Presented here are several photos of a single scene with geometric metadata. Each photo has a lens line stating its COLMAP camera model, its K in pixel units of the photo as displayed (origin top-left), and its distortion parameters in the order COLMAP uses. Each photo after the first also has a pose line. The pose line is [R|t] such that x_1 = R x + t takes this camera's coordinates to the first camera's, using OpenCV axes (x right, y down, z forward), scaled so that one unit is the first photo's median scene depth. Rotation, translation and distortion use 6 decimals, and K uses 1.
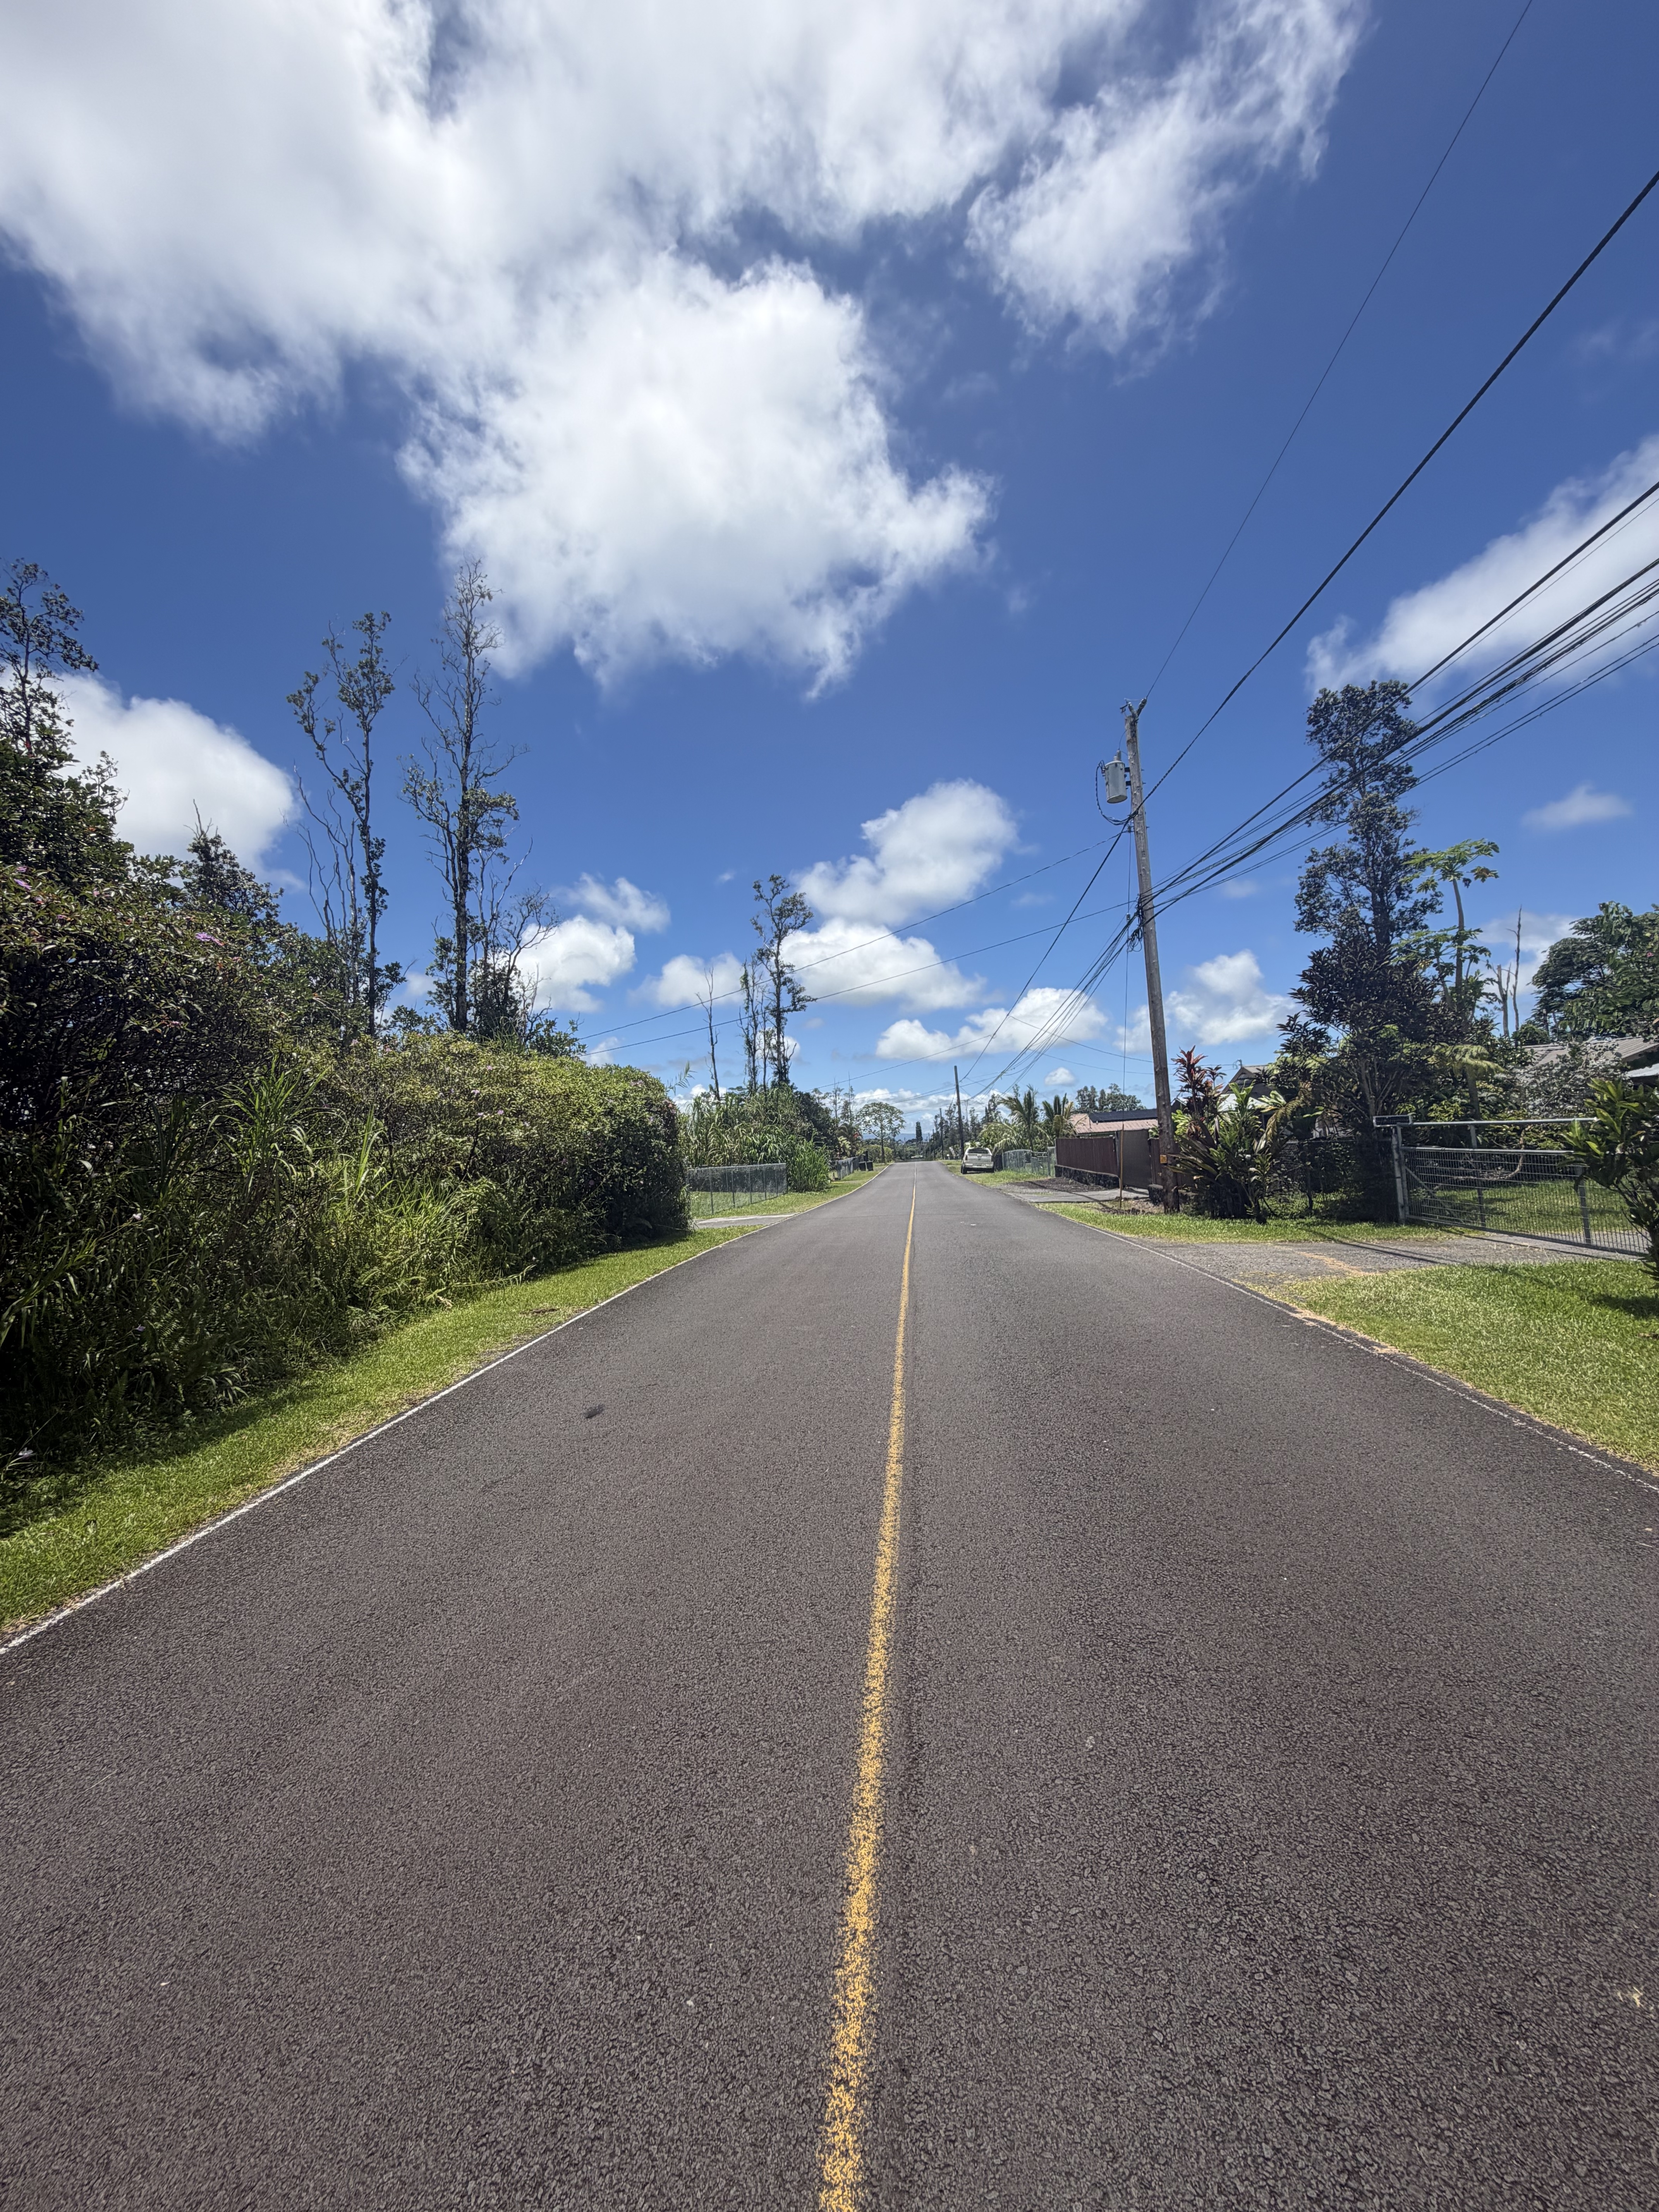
lens RADIAL K [[884.4, 0, 829.5], [0, 884.4, 1106.0], [0, 0, 1]] dist [0.000342, -0.000048]
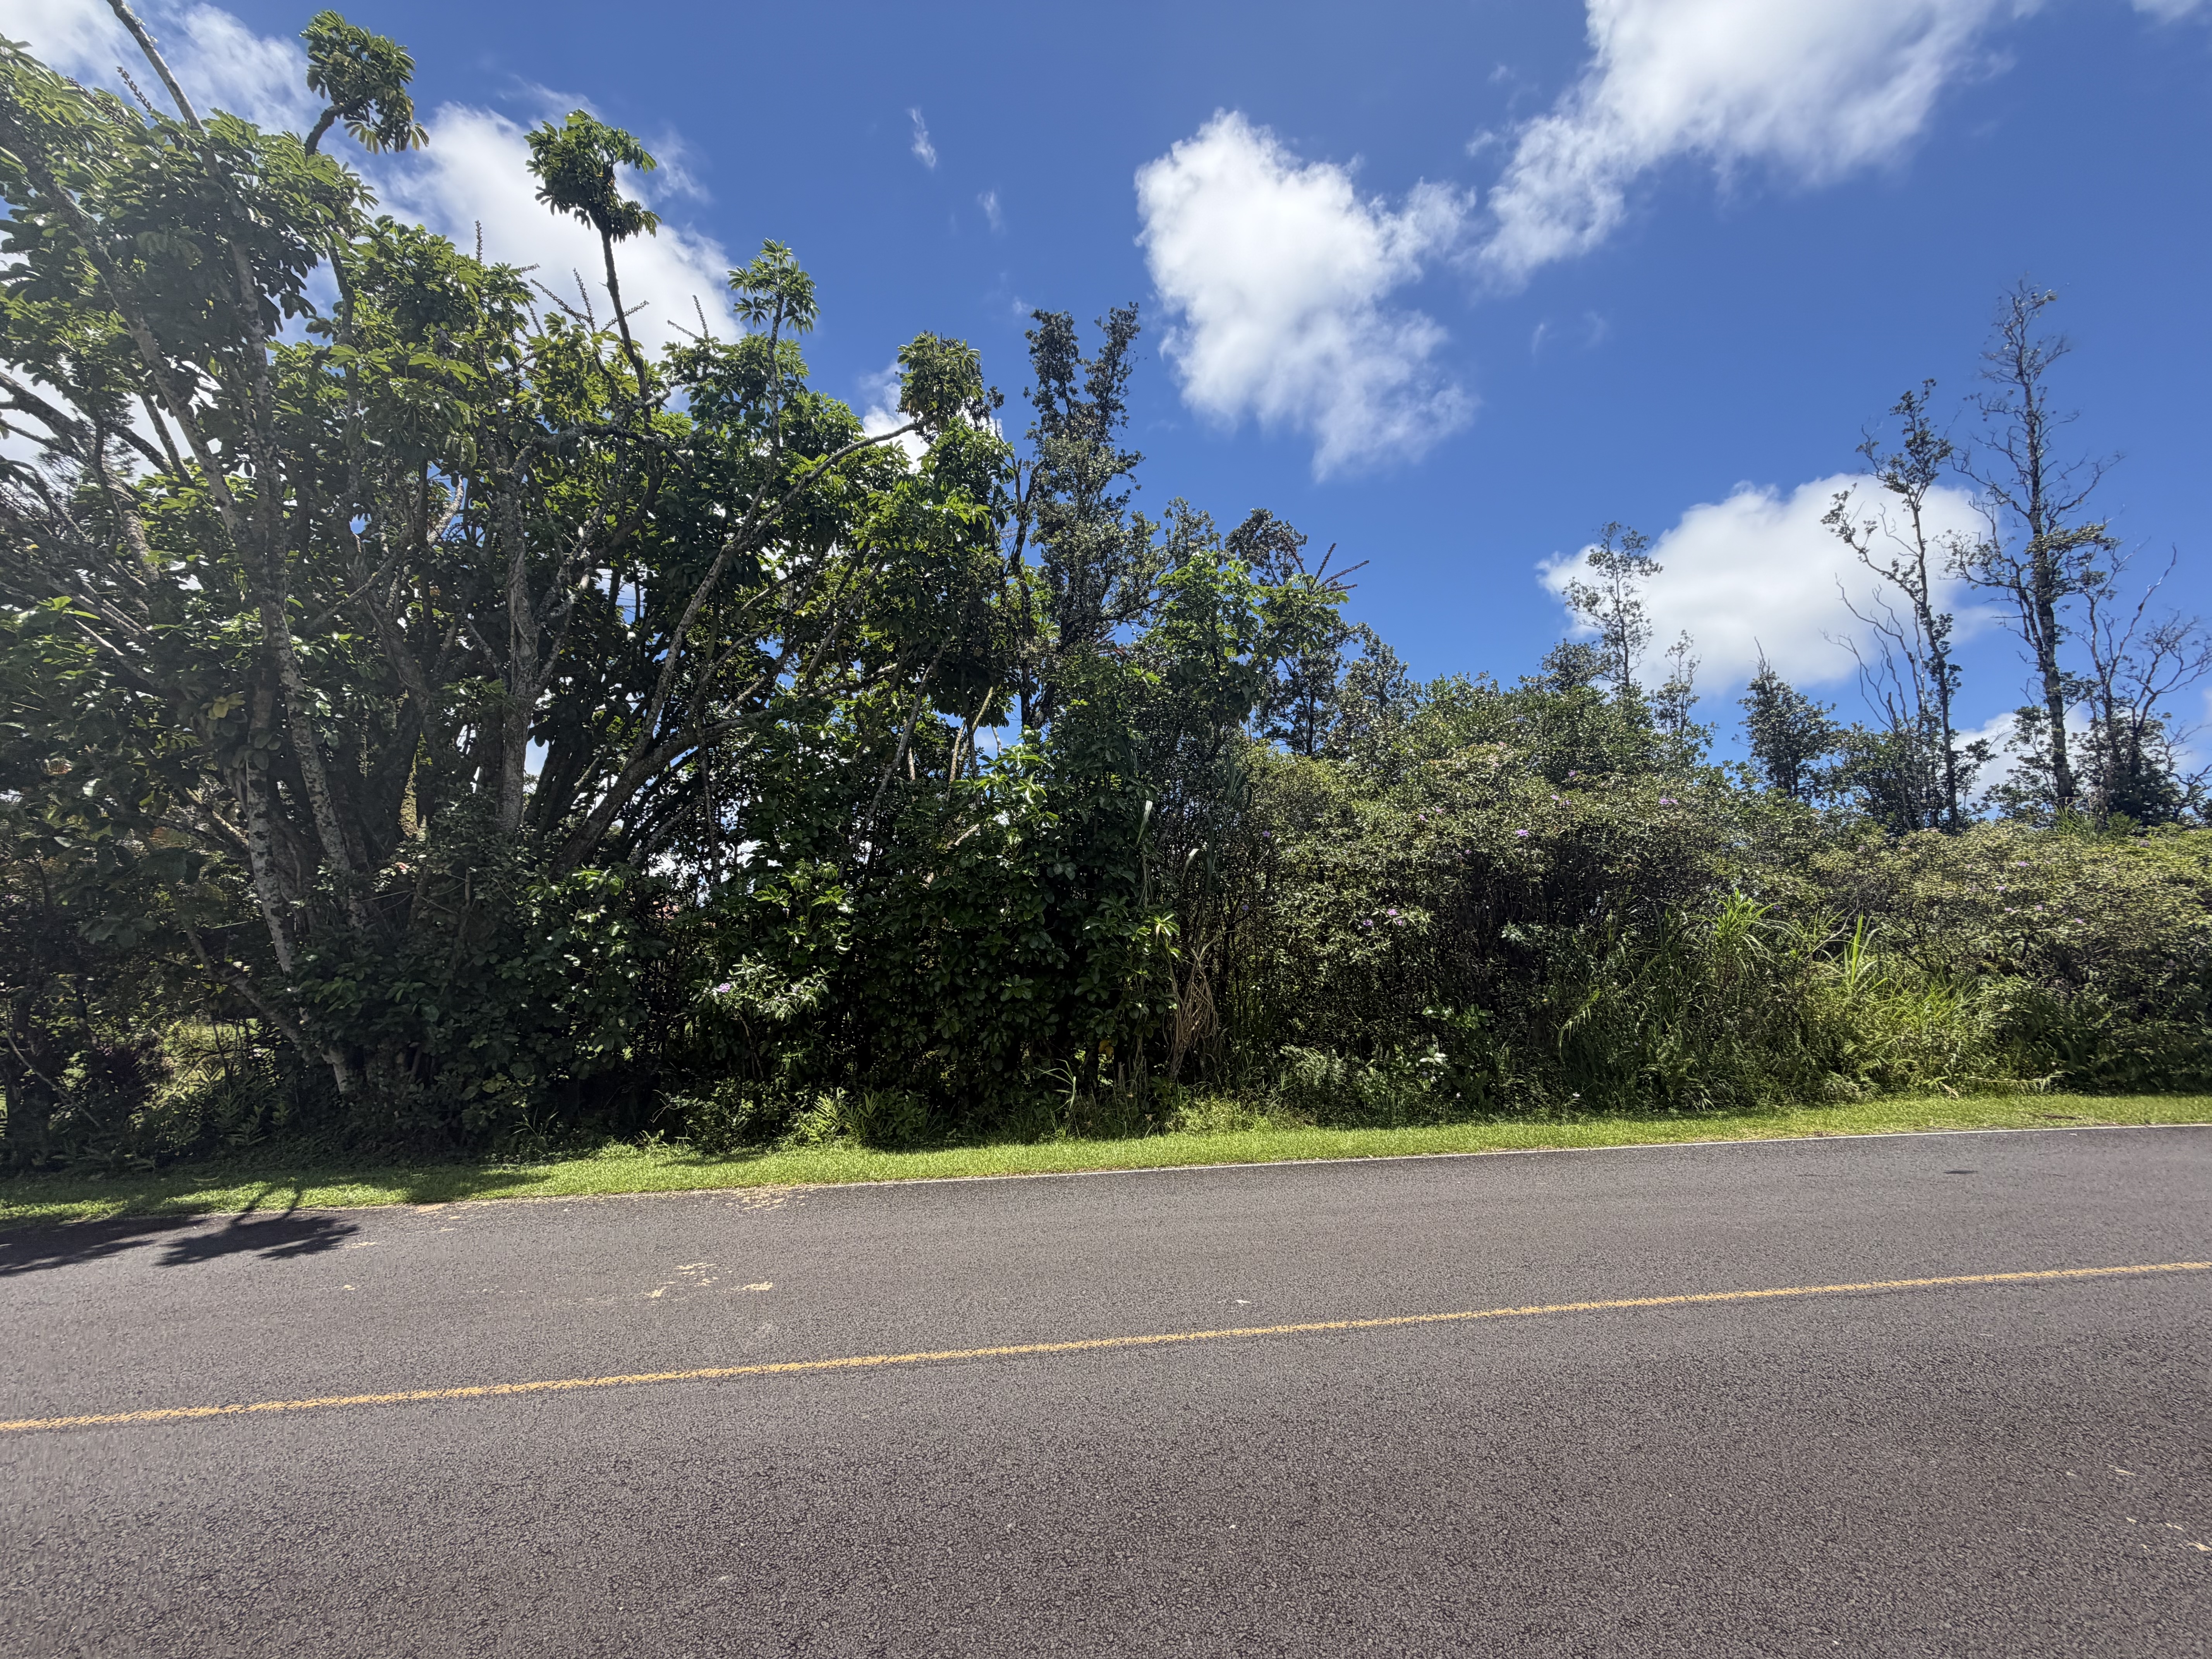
lens RADIAL K [[884.4, 0, 1106.0], [0, 884.4, 829.5], [0, 0, 1]] dist [0.000342, -0.000048]
pose [[0.237571, -0.107152, -0.965442, 0.183244], [0.031843, 0.994222, -0.102510, -0.005055], [0.970848, -0.006389, 0.239611, -0.109767]]
